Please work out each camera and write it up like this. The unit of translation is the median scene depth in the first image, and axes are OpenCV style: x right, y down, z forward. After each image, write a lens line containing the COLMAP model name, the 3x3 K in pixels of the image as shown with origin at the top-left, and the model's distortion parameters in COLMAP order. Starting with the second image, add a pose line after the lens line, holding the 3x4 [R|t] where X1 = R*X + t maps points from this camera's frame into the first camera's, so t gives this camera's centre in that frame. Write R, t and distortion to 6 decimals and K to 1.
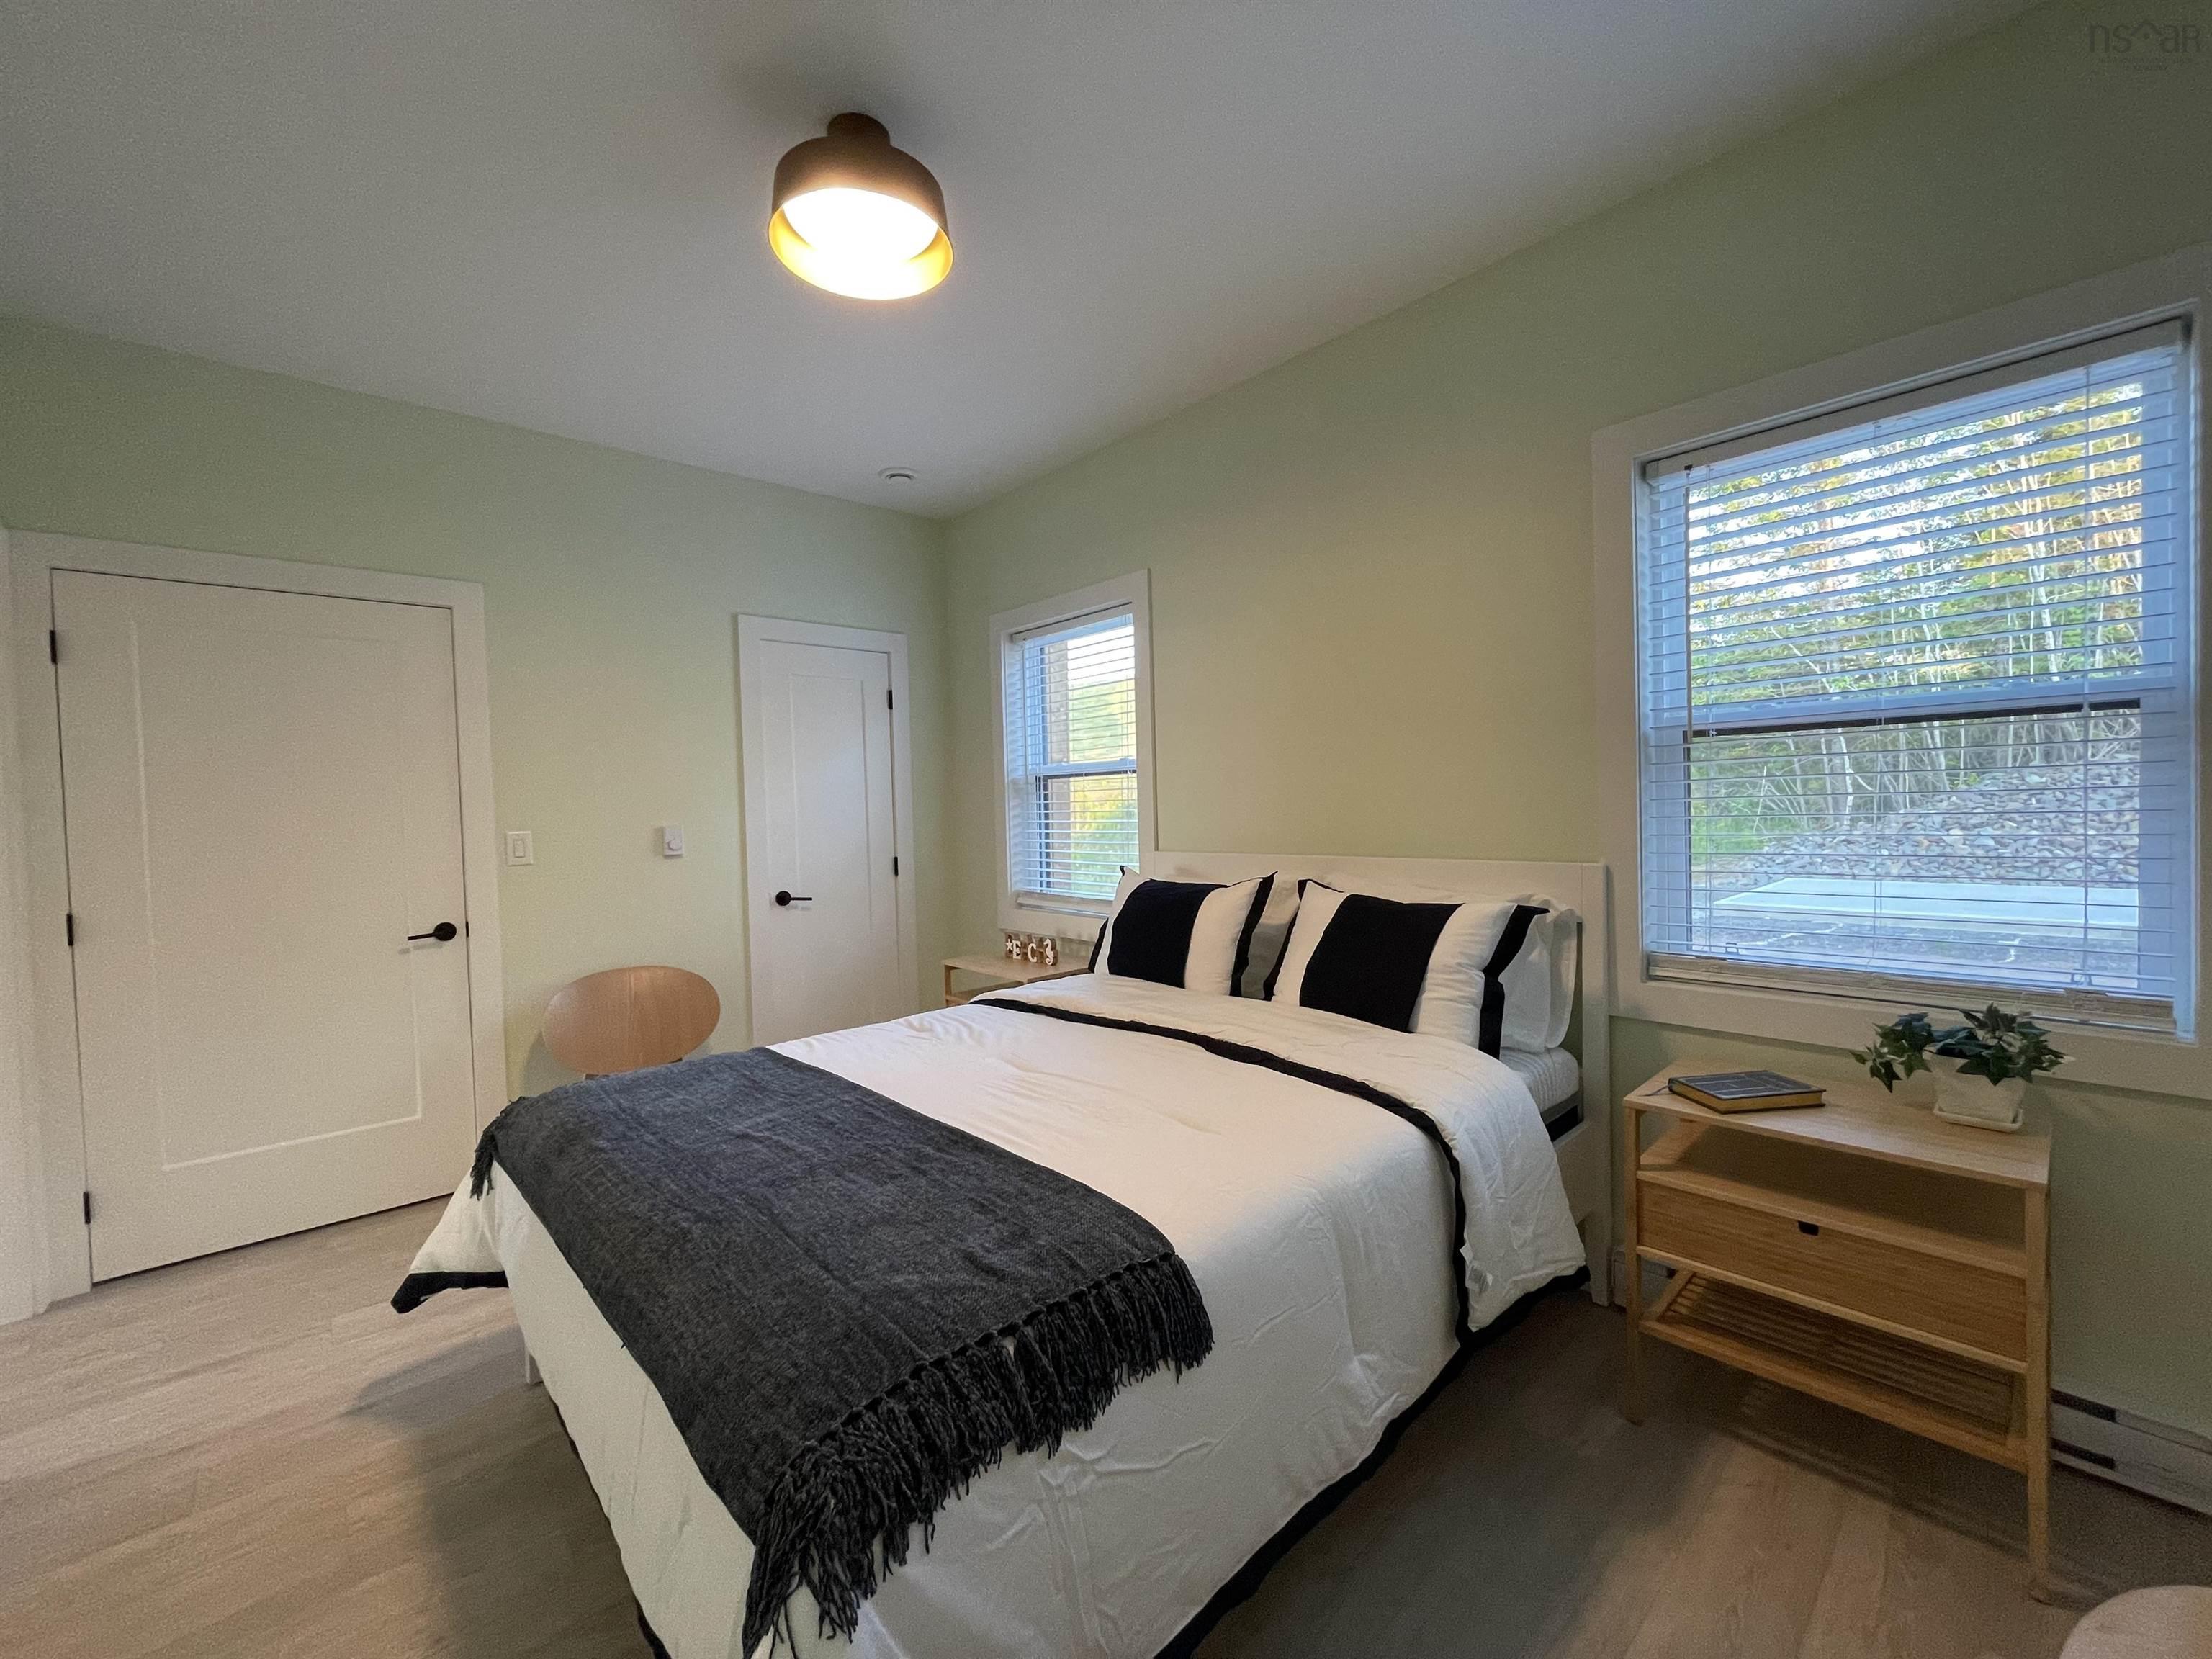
lens RADIAL K [[902.1, 0, 1103.6], [0, 902.1, 824.8], [0, 0, 1]] dist [0.000659, -0.000755]
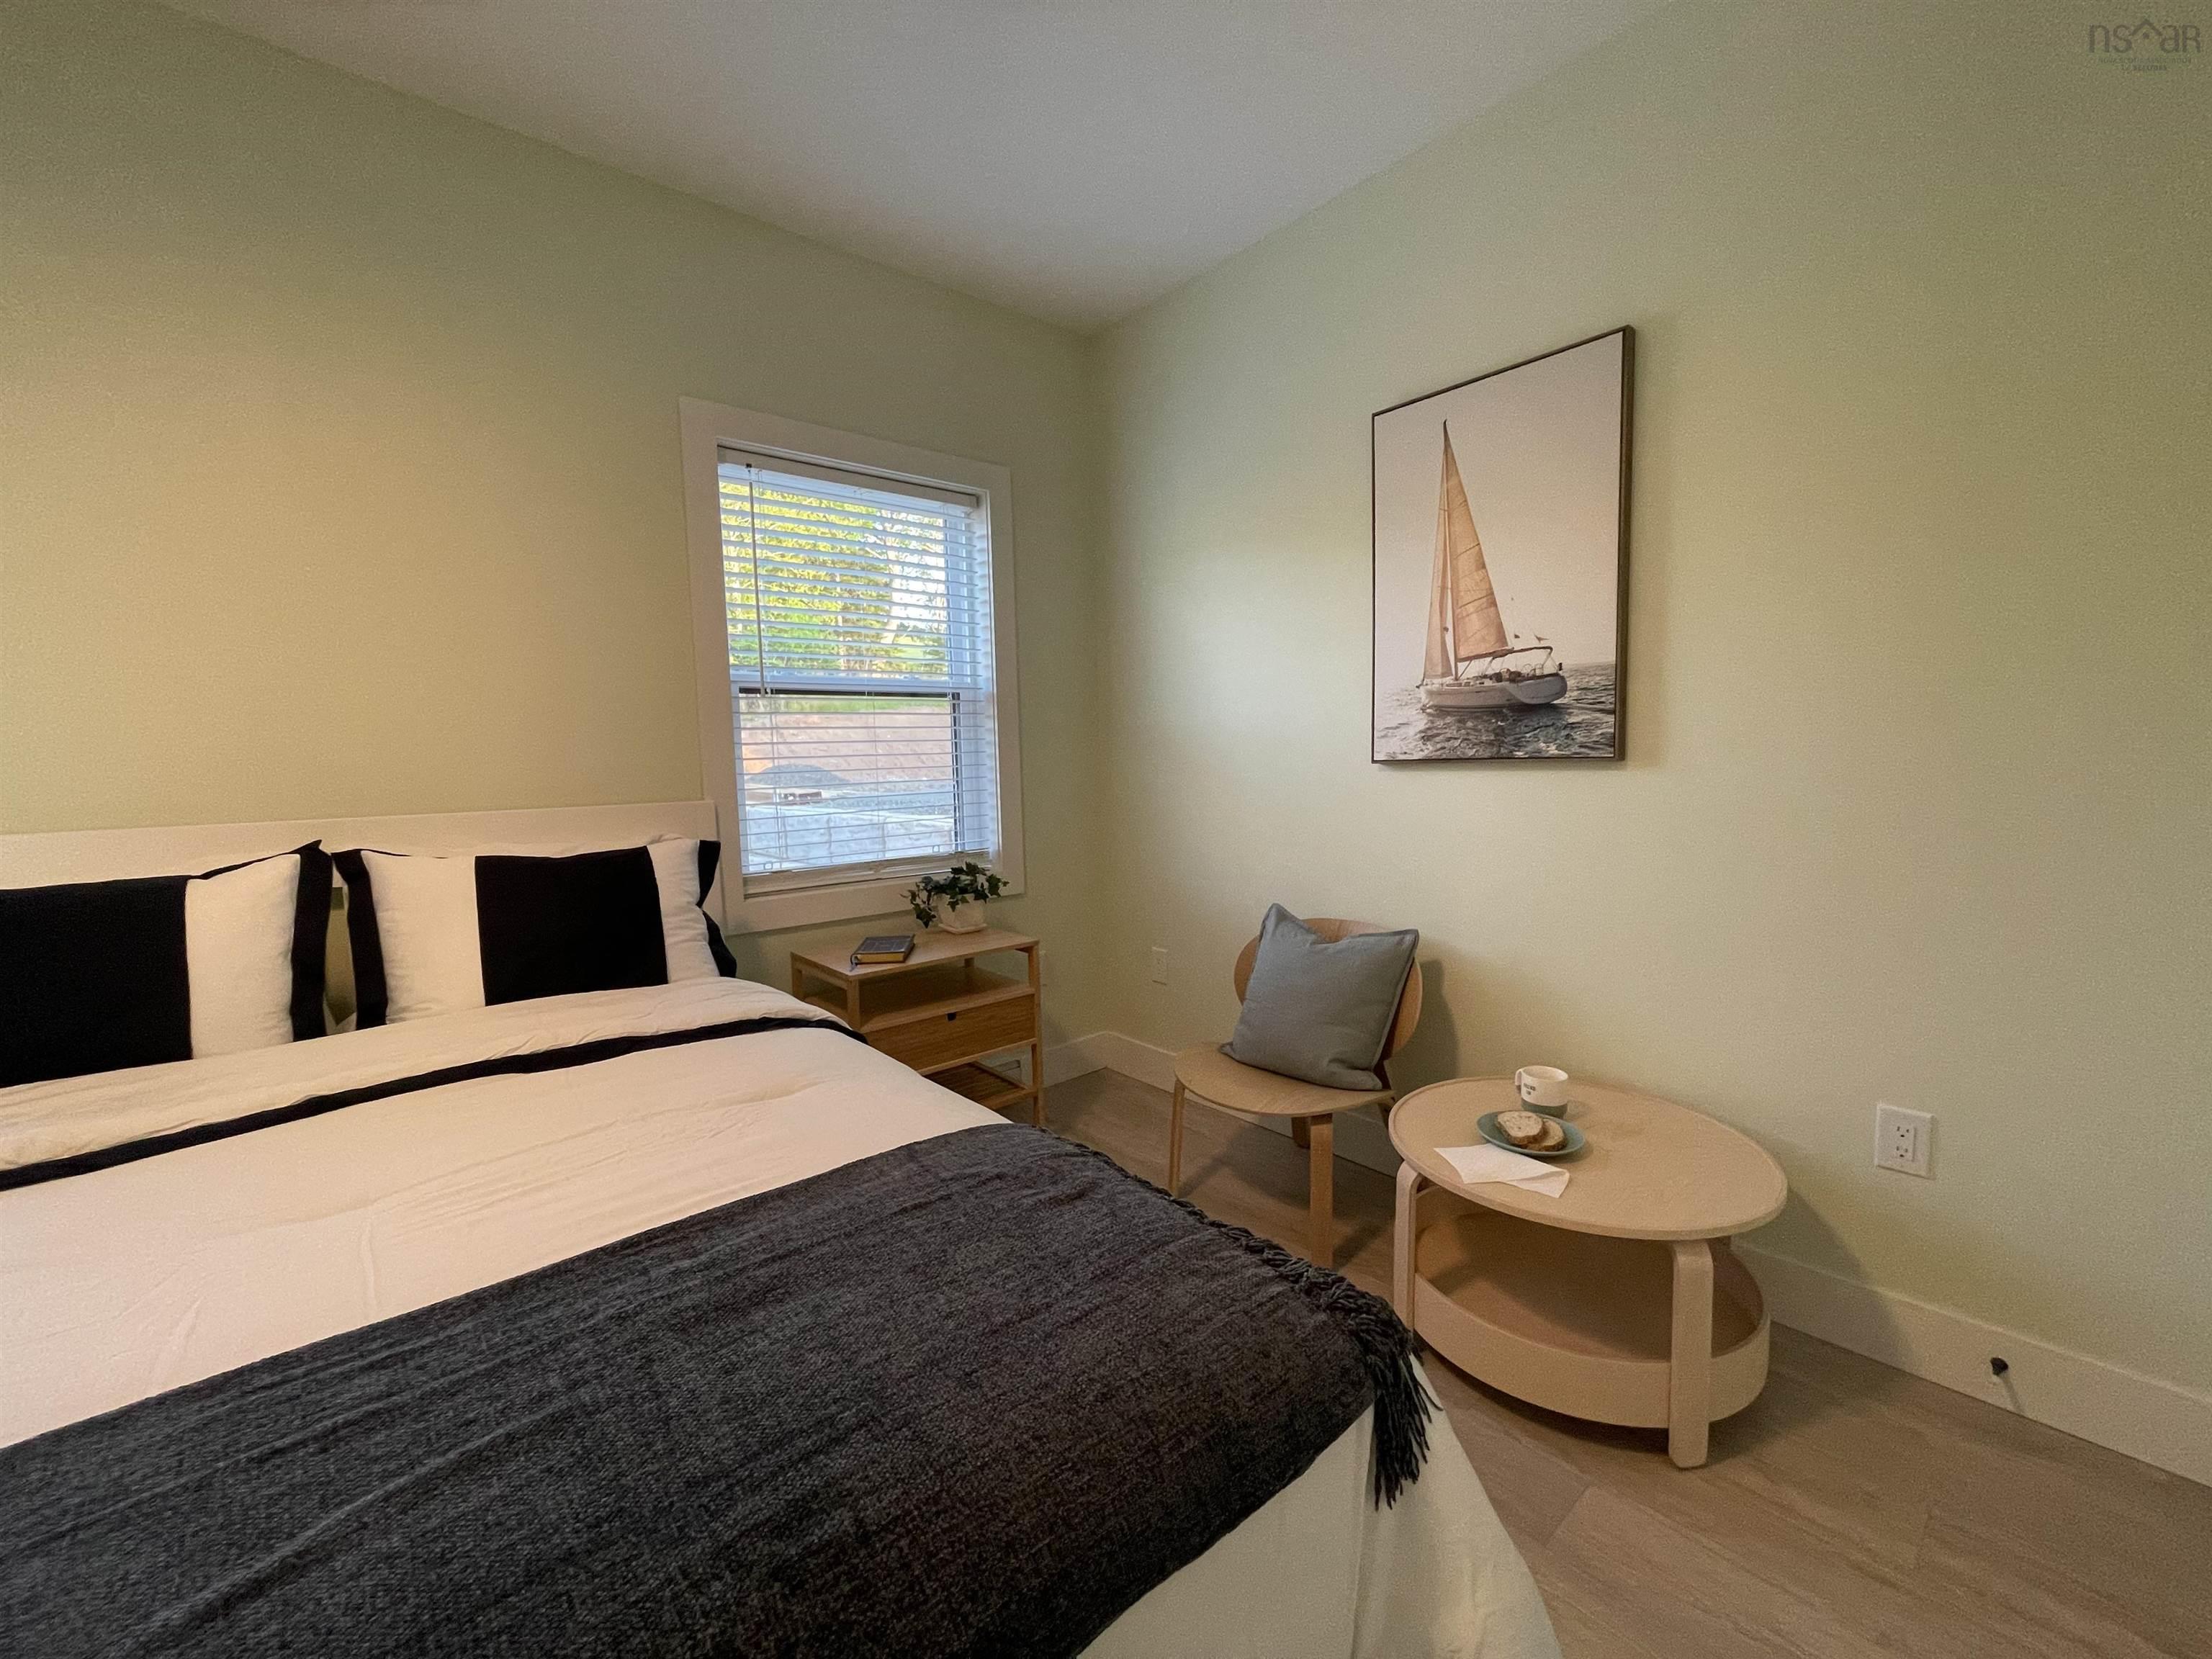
lens RADIAL K [[902.1, 0, 1102.6], [0, 902.1, 826.5], [0, 0, 1]] dist [0.000659, -0.000755]
pose [[0.026267, -0.050122, 0.998398, -0.634337], [0.046477, 0.997723, 0.048866, 0.050982], [-0.998574, 0.045119, 0.028537, 0.586158]]
